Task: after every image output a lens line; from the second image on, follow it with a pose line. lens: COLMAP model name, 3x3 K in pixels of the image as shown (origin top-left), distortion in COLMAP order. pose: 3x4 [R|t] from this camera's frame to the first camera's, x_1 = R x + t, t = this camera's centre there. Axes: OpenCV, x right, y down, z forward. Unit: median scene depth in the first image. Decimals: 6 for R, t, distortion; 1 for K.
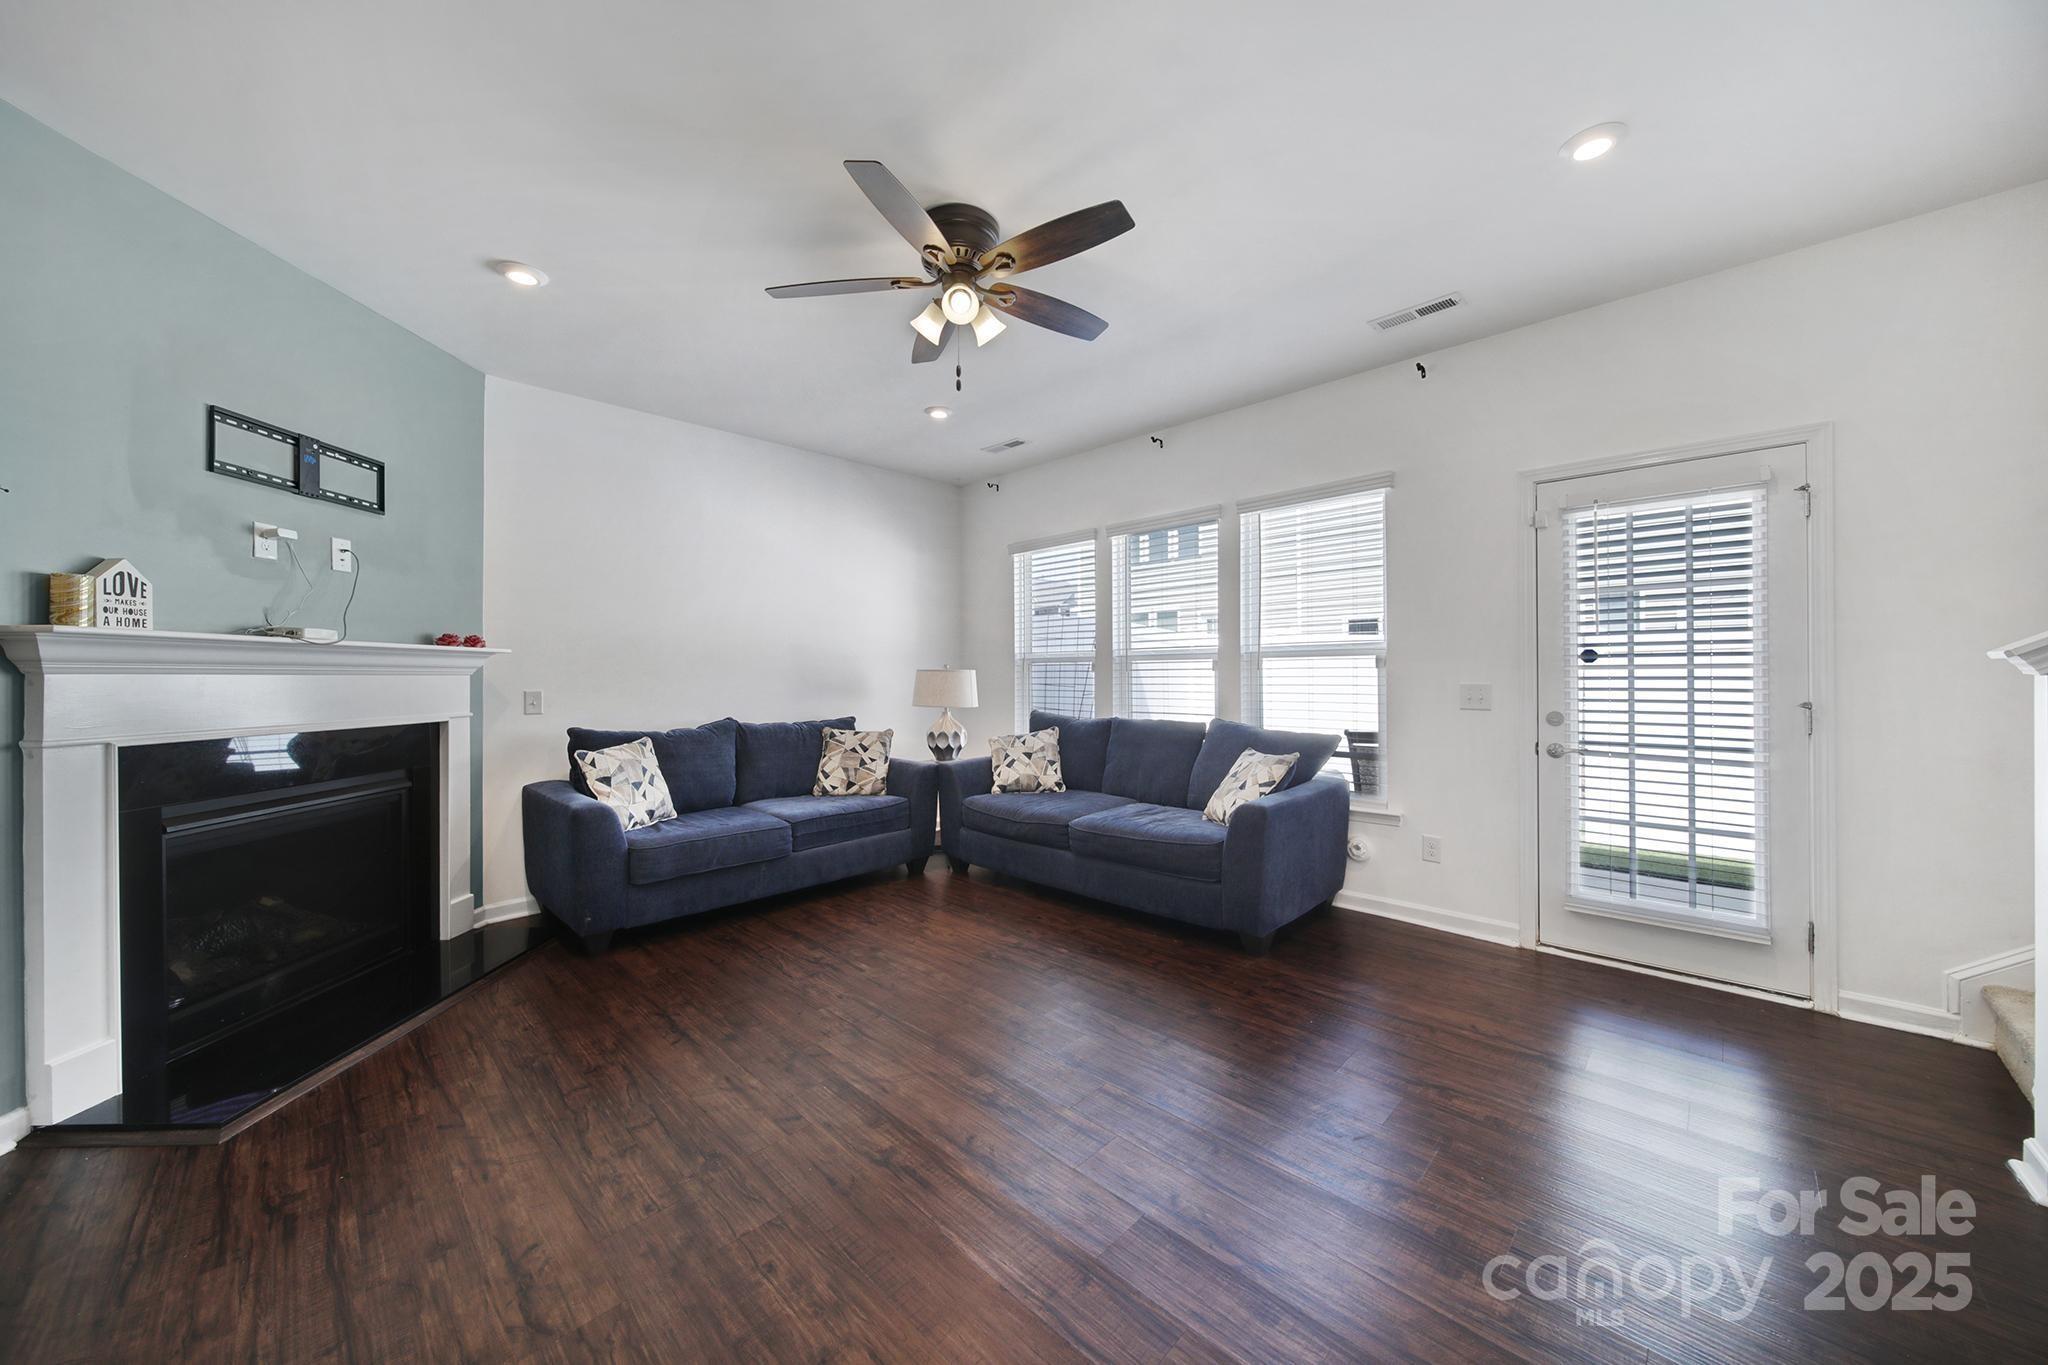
lens RADIAL K [[721.5, 0, 1024.7], [0, 721.5, 672.2], [0, 0, 1]] dist [-0.001904, -0.000066]
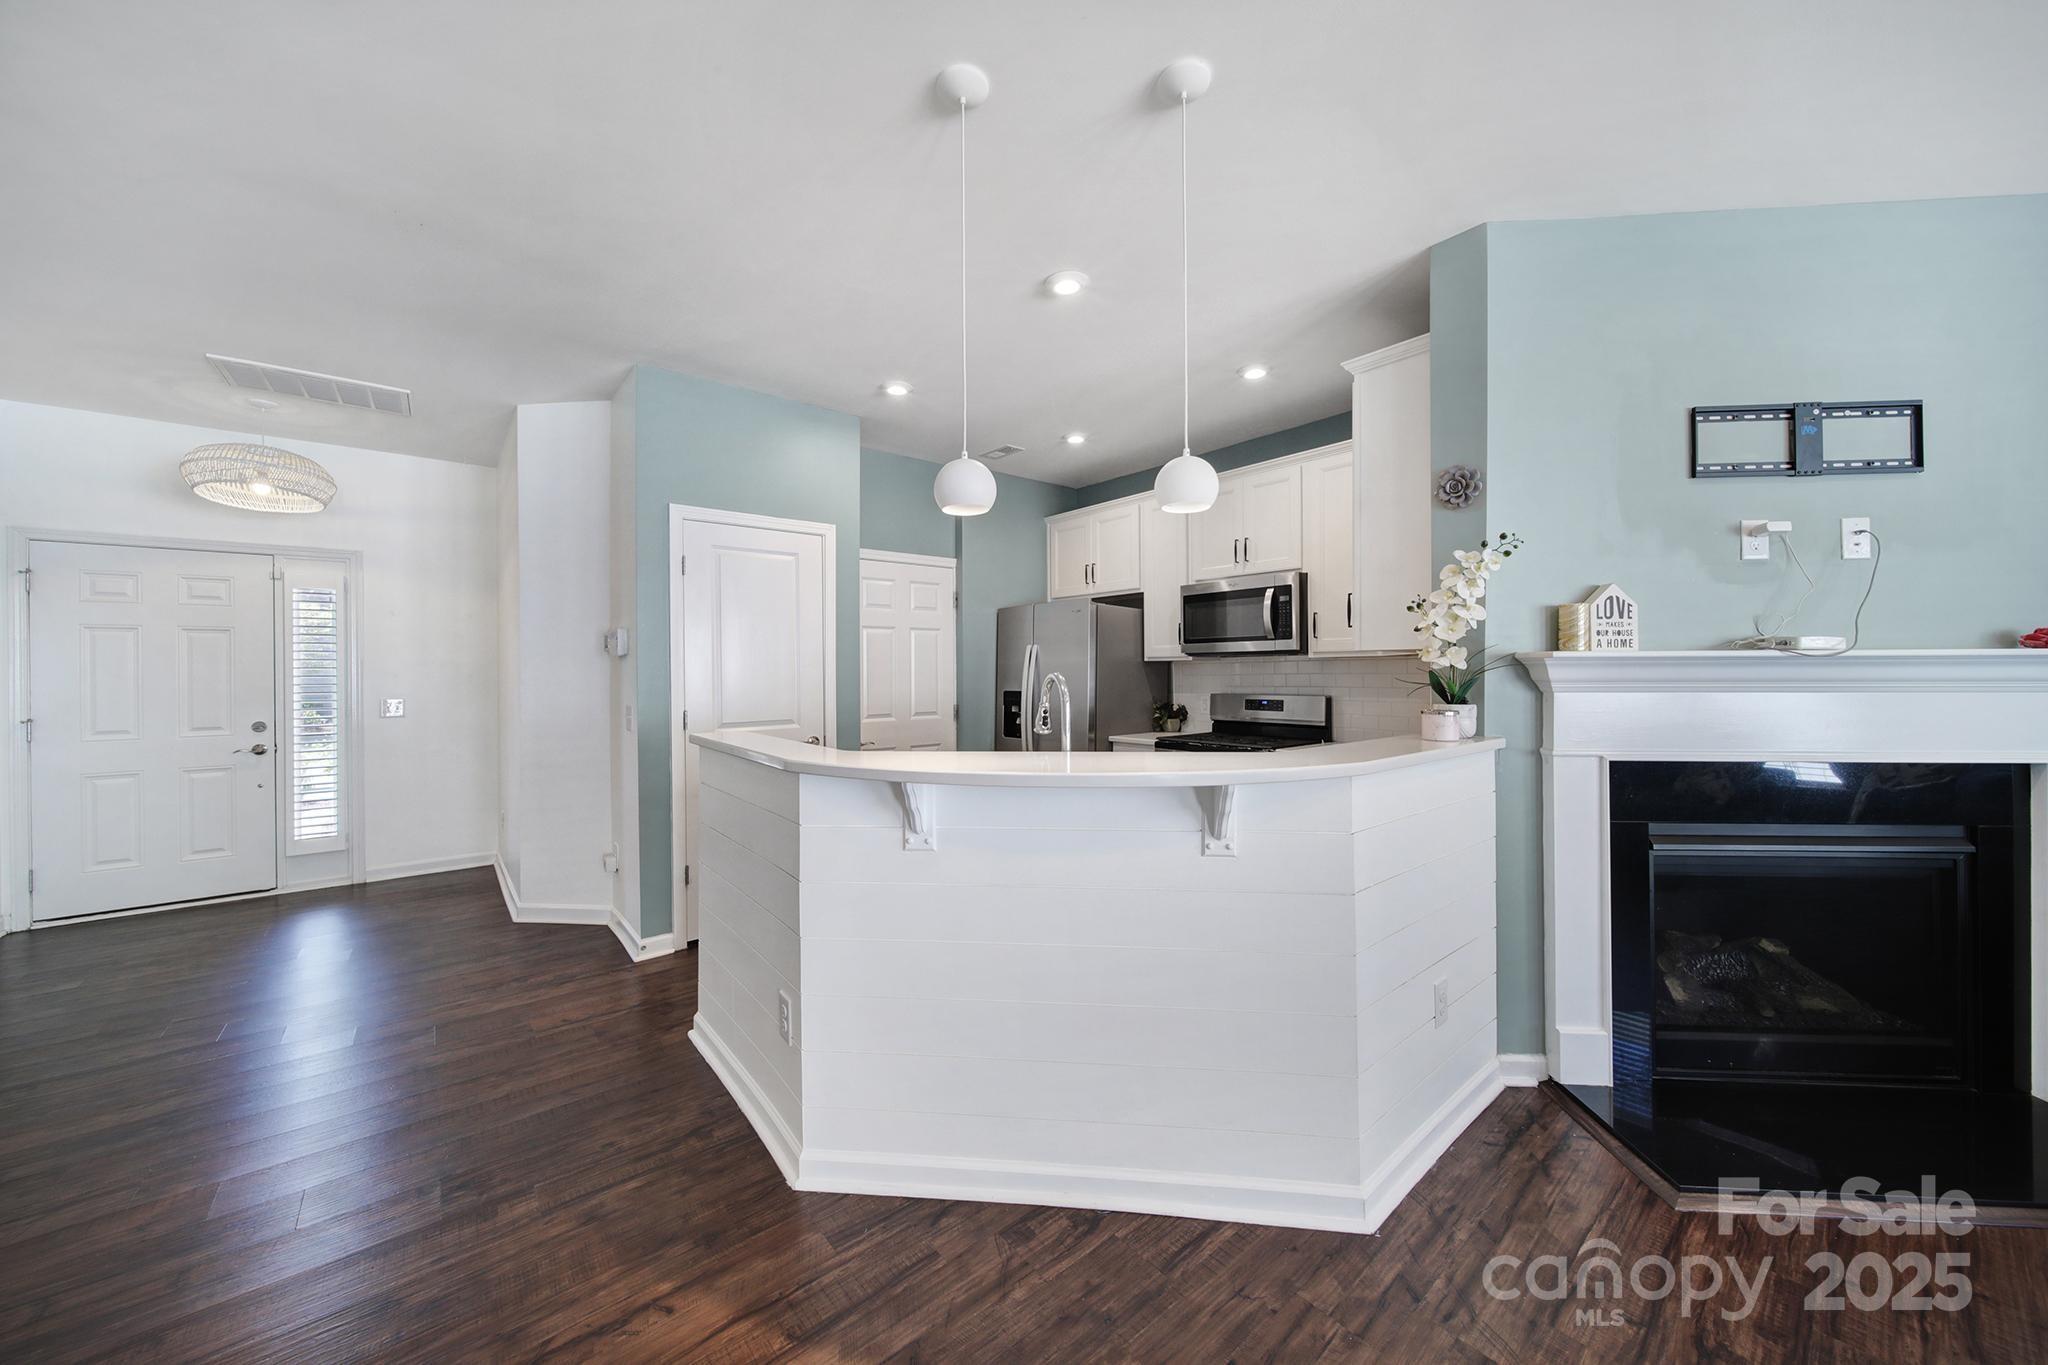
lens RADIAL K [[721.5, 0, 1024.7], [0, 721.5, 672.2], [0, 0, 1]] dist [-0.001904, -0.000066]
pose [[-0.100457, 0.006247, -0.994922, -0.073115], [0.009489, 0.999941, 0.005320, -0.027305], [0.994896, -0.008907, -0.100511, 0.162360]]
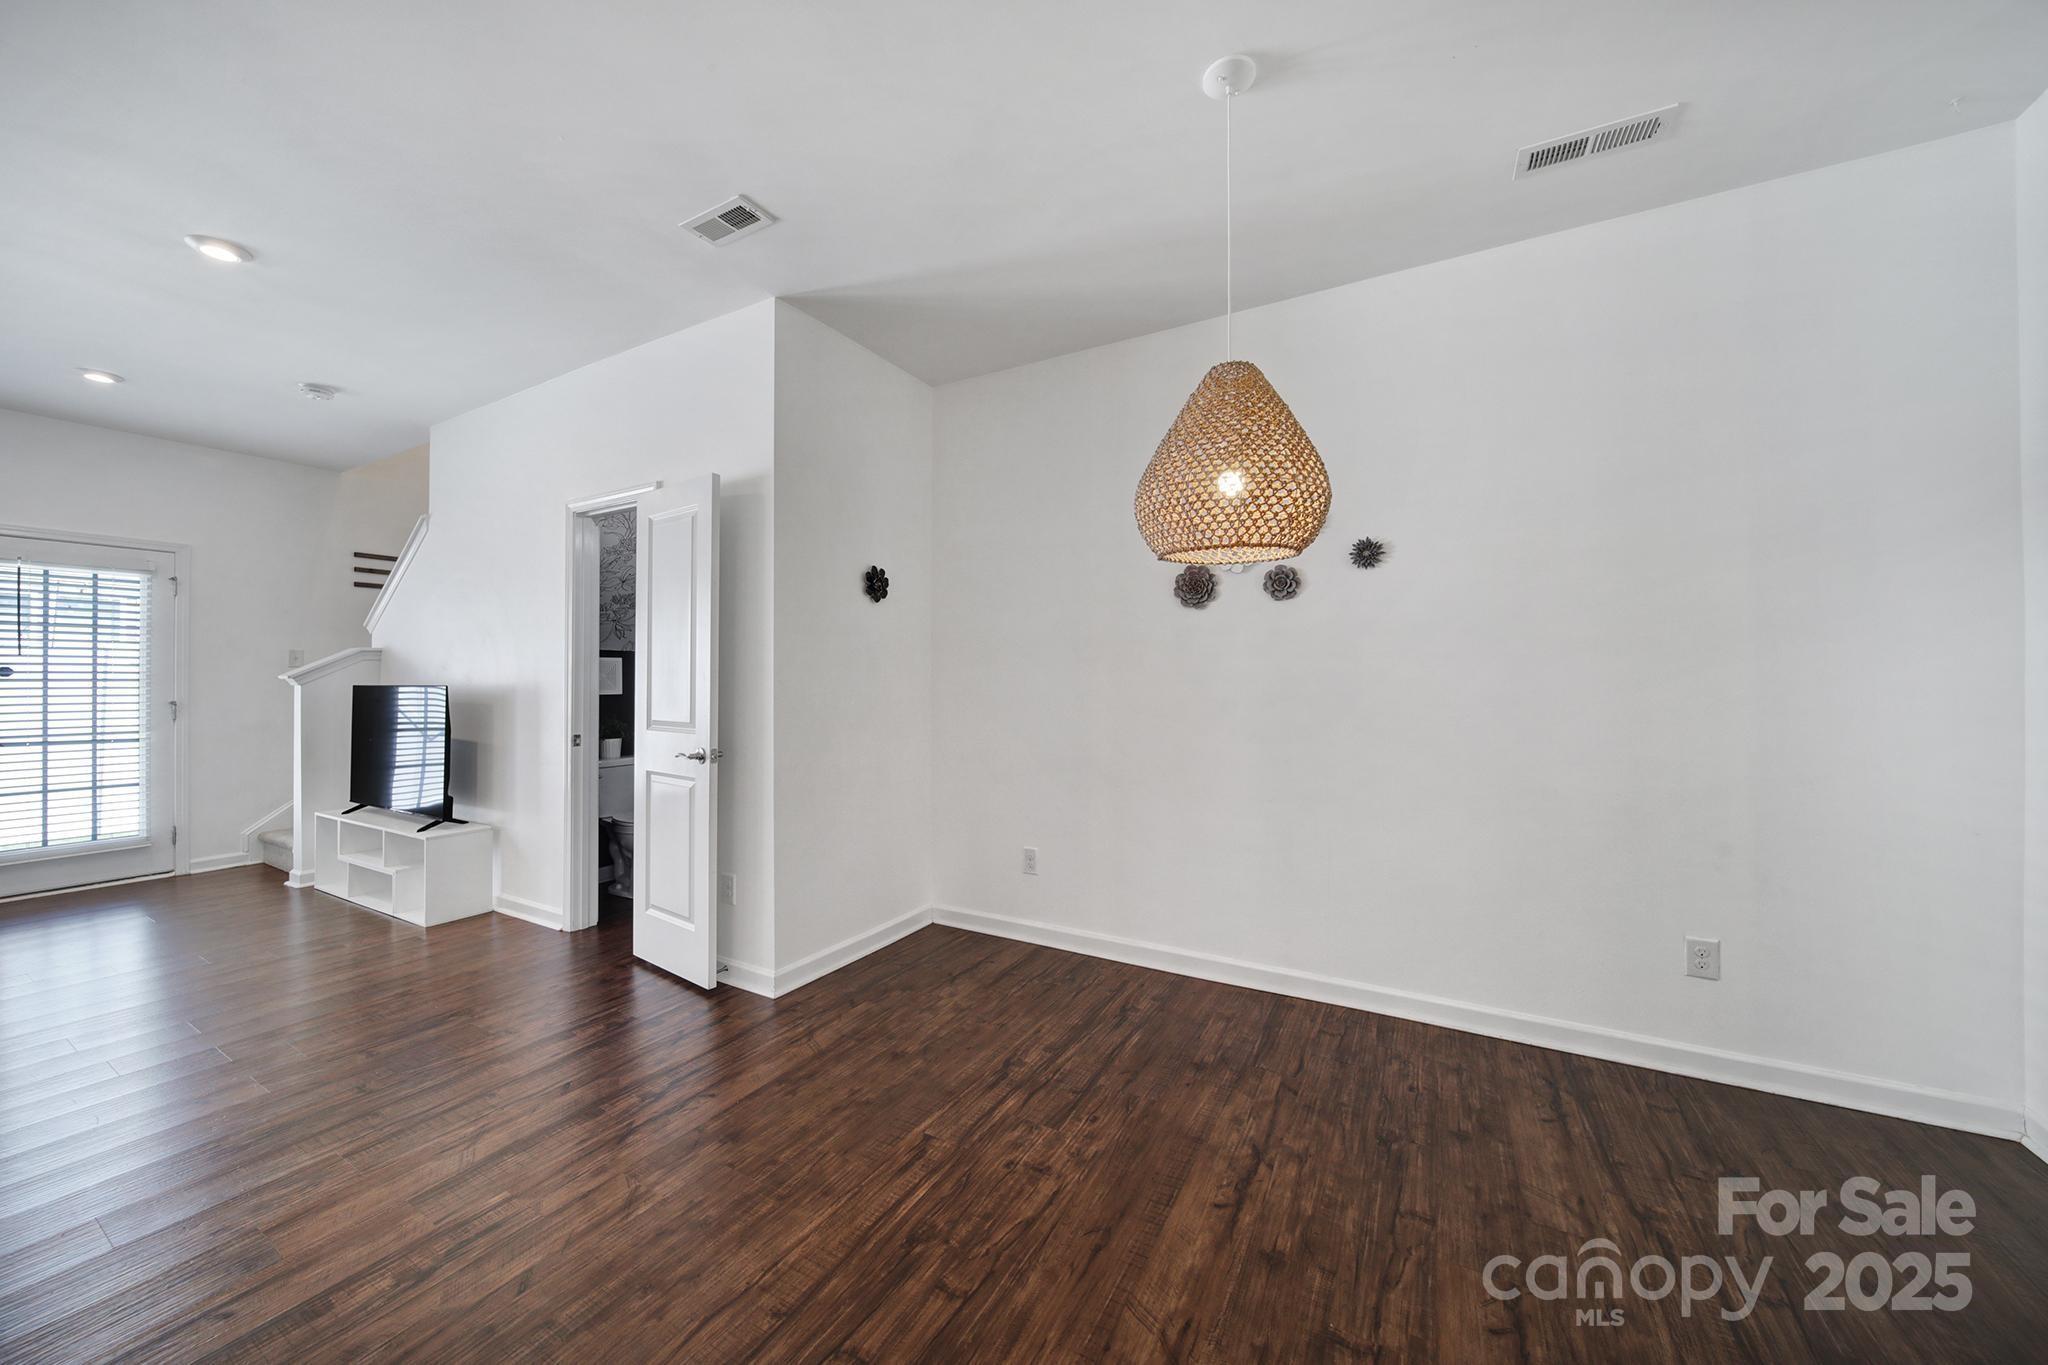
lens RADIAL K [[721.5, 0, 1024.7], [0, 721.5, 672.2], [0, 0, 1]] dist [-0.001904, -0.000066]
pose [[-0.257077, 0.015510, 0.966267, -0.929073], [-0.000255, 0.999870, -0.016117, -0.000807], [-0.966391, -0.004390, -0.257039, -0.449205]]
